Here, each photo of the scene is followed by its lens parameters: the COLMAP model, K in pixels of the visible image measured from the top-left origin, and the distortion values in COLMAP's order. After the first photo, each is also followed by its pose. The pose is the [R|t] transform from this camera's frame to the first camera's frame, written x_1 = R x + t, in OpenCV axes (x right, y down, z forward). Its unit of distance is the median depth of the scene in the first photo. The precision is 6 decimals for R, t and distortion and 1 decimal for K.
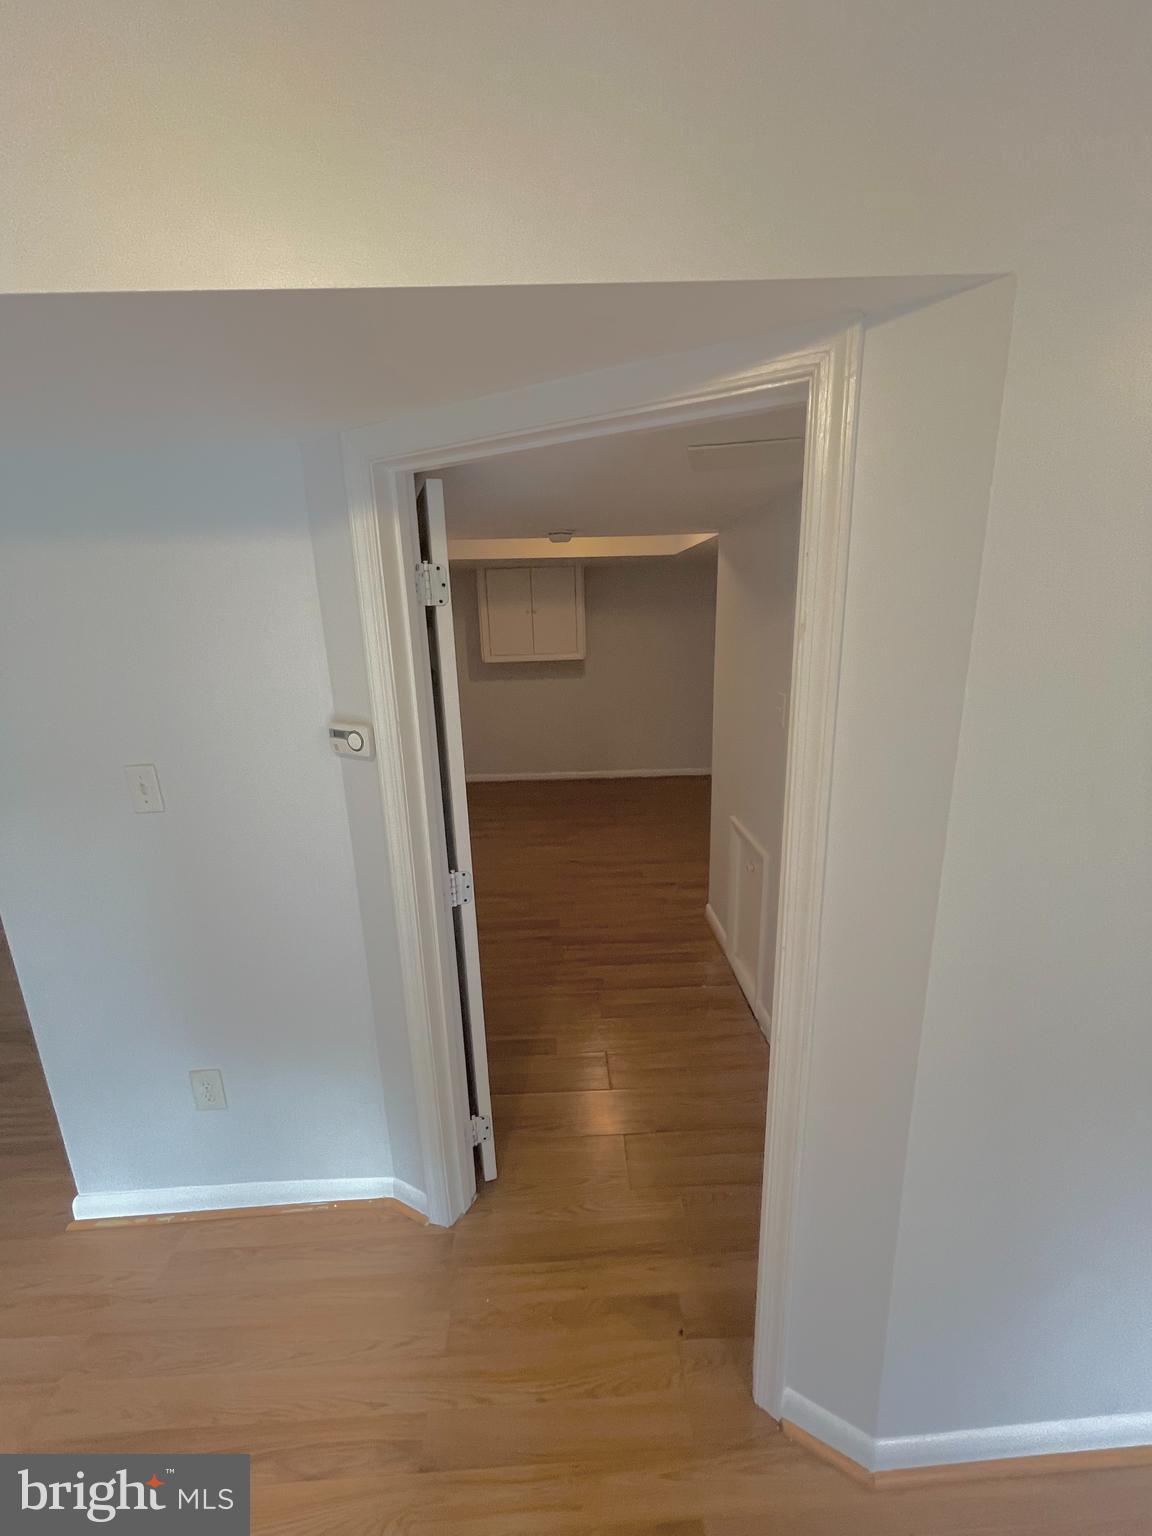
lens RADIAL K [[615.2, 0, 574.1], [0, 615.2, 765.4], [0, 0, 1]] dist [-0.006275, 0.000940]
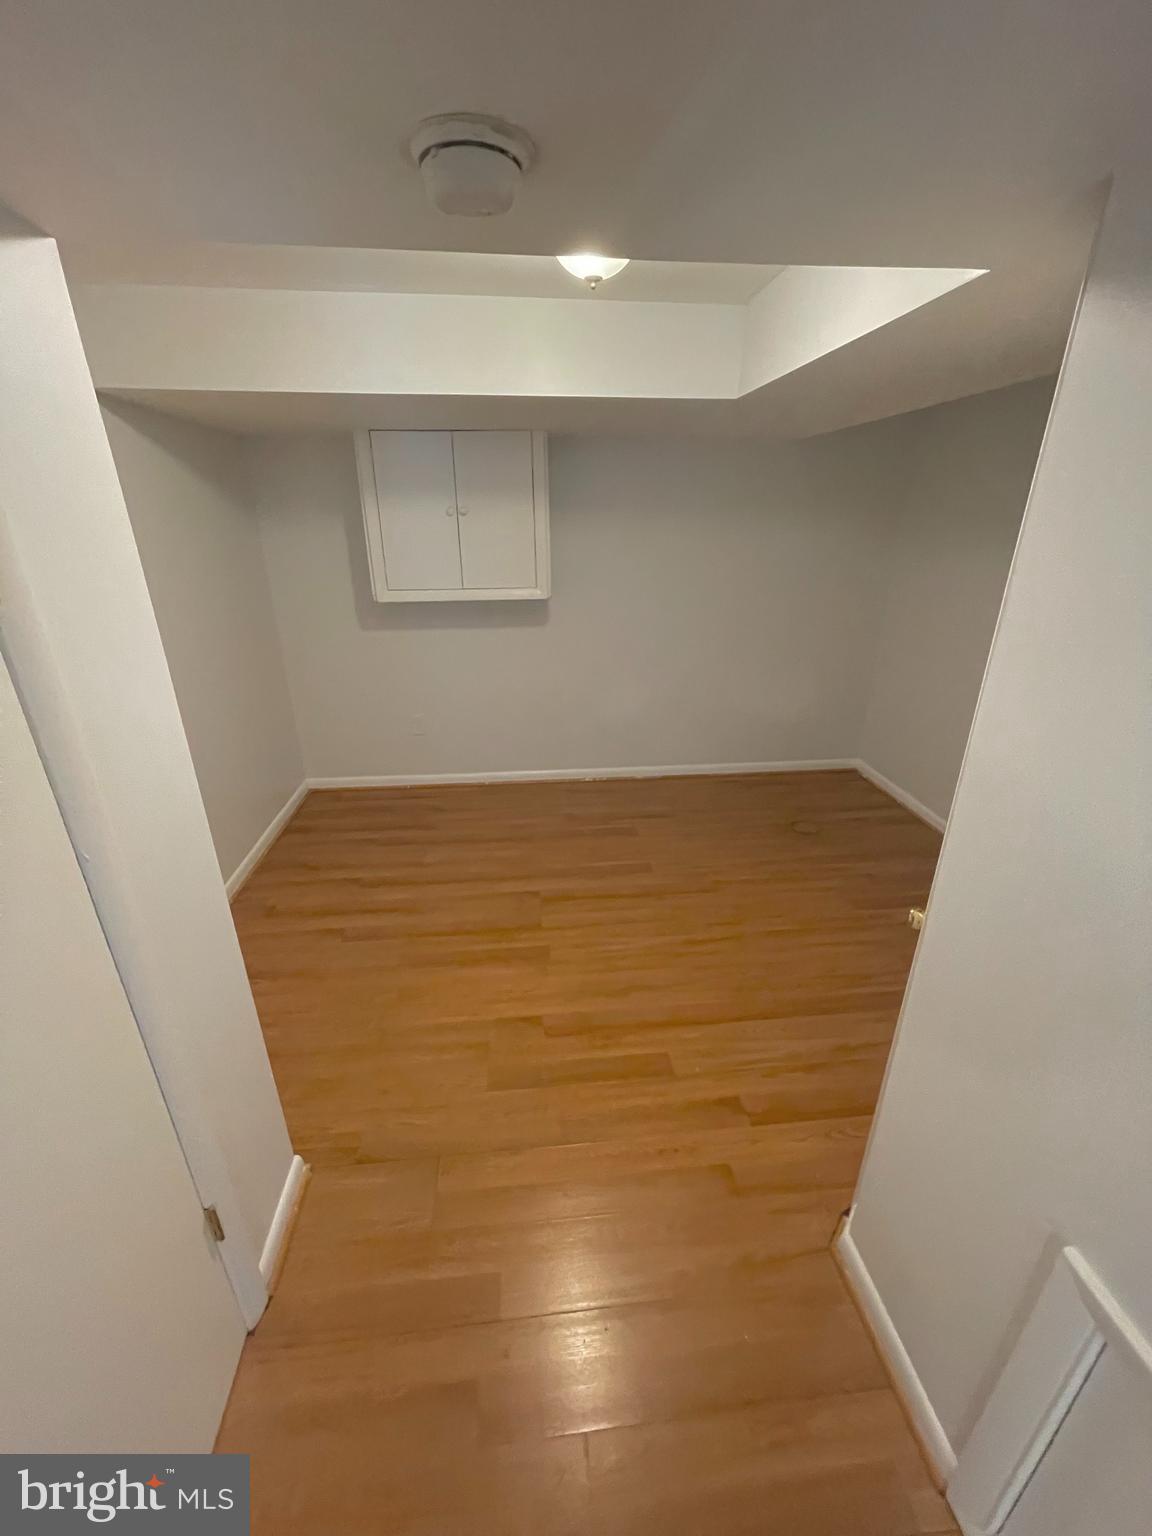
lens RADIAL K [[615.2, 0, 586.4], [0, 615.2, 770.7], [0, 0, 1]] dist [-0.006275, 0.000940]
pose [[0.996165, -0.004085, 0.087400, 0.000413], [-0.008252, 0.990070, 0.140334, -0.095998], [-0.087105, -0.140517, 0.986239, 0.395593]]
